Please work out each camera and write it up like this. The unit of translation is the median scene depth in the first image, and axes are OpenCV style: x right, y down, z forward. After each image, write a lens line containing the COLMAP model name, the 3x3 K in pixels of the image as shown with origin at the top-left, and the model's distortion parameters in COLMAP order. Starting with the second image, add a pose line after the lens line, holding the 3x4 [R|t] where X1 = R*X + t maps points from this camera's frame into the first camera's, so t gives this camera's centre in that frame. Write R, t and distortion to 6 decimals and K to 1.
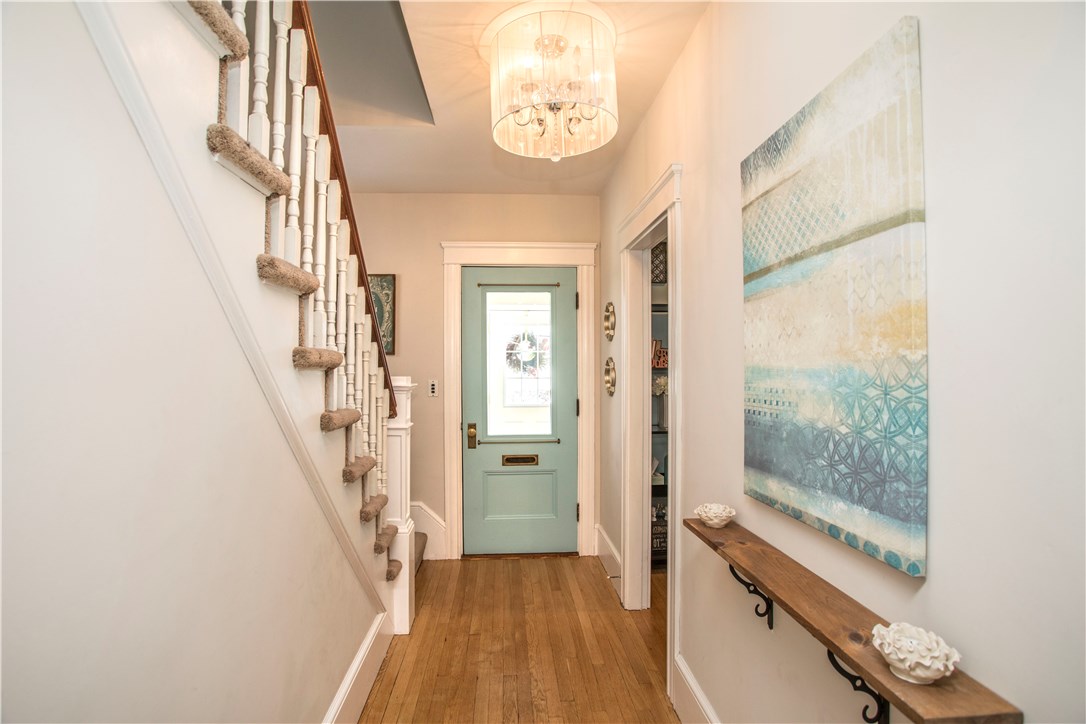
lens RADIAL K [[525.4, 0, 539.7], [0, 525.4, 358.2], [0, 0, 1]] dist [-0.021234, 0.000772]
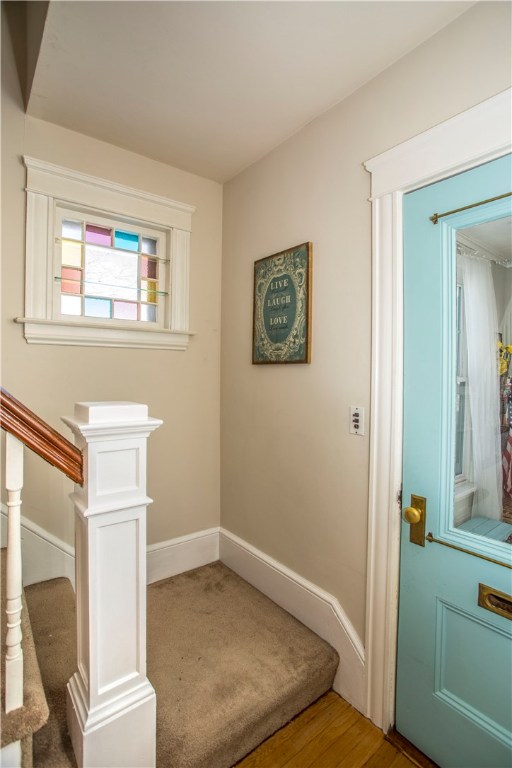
lens RADIAL K [[371.5, 0, 260.7], [0, 371.5, 383.6], [0, 0, 1]] dist [-0.021234, 0.000772]
pose [[0.569518, 0.034240, -0.821265, 0.077233], [-0.005433, 0.999267, 0.037894, 0.001218], [0.821961, -0.017119, 0.569287, 0.682338]]
